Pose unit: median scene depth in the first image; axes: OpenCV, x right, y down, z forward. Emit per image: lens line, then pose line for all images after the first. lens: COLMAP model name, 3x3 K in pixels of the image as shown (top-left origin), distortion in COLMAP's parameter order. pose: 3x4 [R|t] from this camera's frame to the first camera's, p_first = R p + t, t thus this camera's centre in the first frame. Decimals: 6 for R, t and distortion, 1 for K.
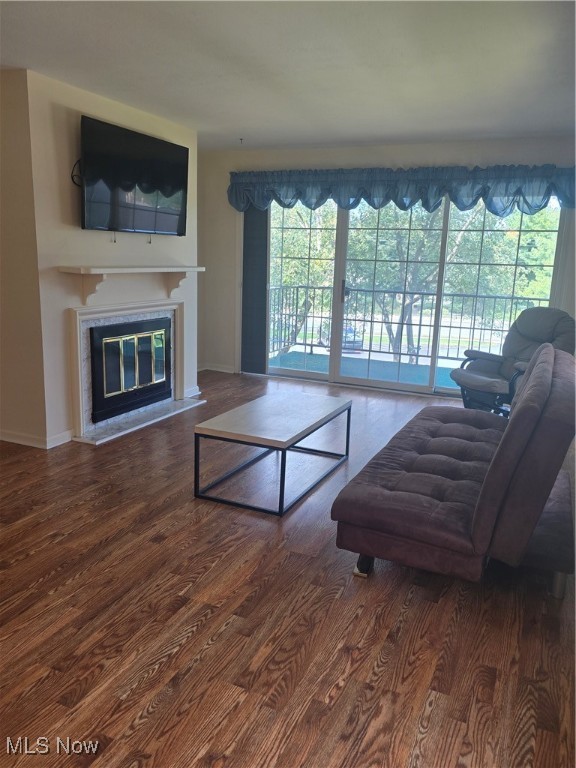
lens RADIAL K [[568.6, 0, 292.8], [0, 568.6, 391.4], [0, 0, 1]] dist [0.015955, -0.016897]
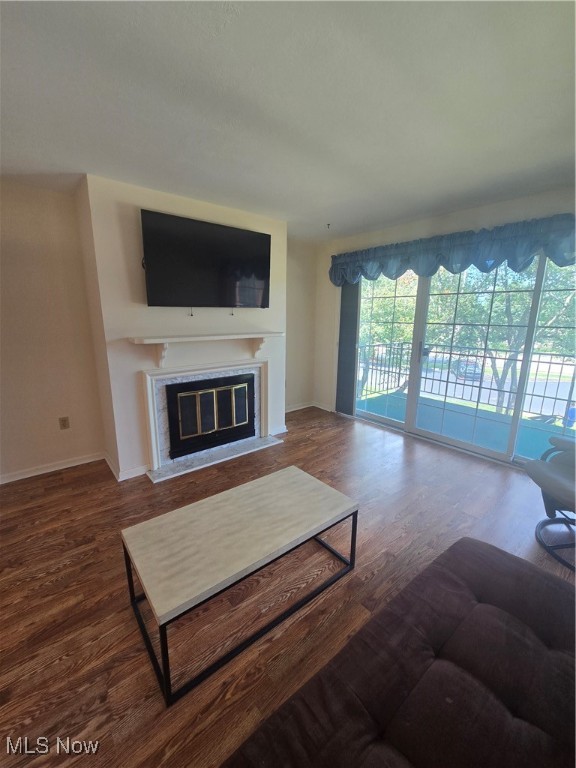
lens RADIAL K [[315.0, 0, 288.4], [0, 315.0, 382.5], [0, 0, 1]] dist [0.002987, 0.000603]
pose [[0.897878, 0.062833, -0.435738, 0.157717], [-0.076990, 0.996921, -0.014890, -0.110281], [0.433461, 0.046917, 0.899950, 0.431963]]
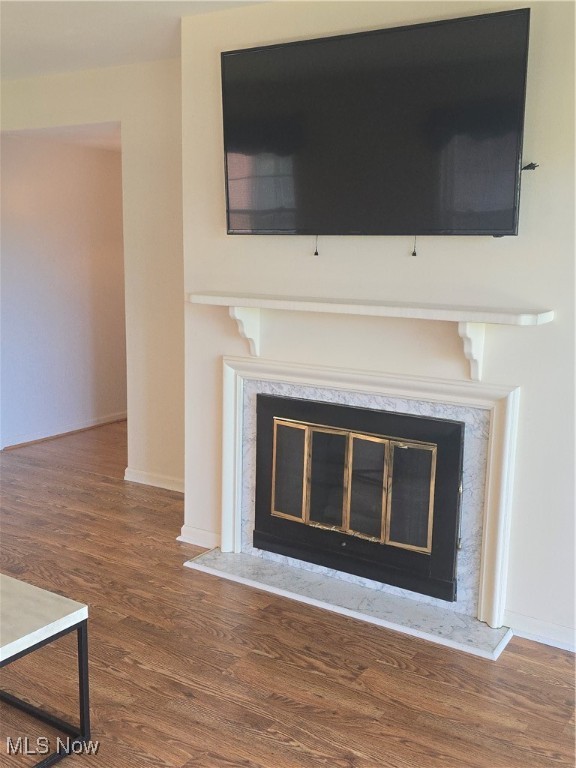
lens RADIAL K [[794.2, 0, 288.9], [0, 794.2, 387.9], [0, 0, 1]] dist [0.072710, 0.000000]
pose [[-0.149747, 0.139357, -0.978854, 0.406282], [-0.255595, 0.950909, 0.174480, -0.236237], [0.955116, 0.276318, -0.106777, 0.968370]]
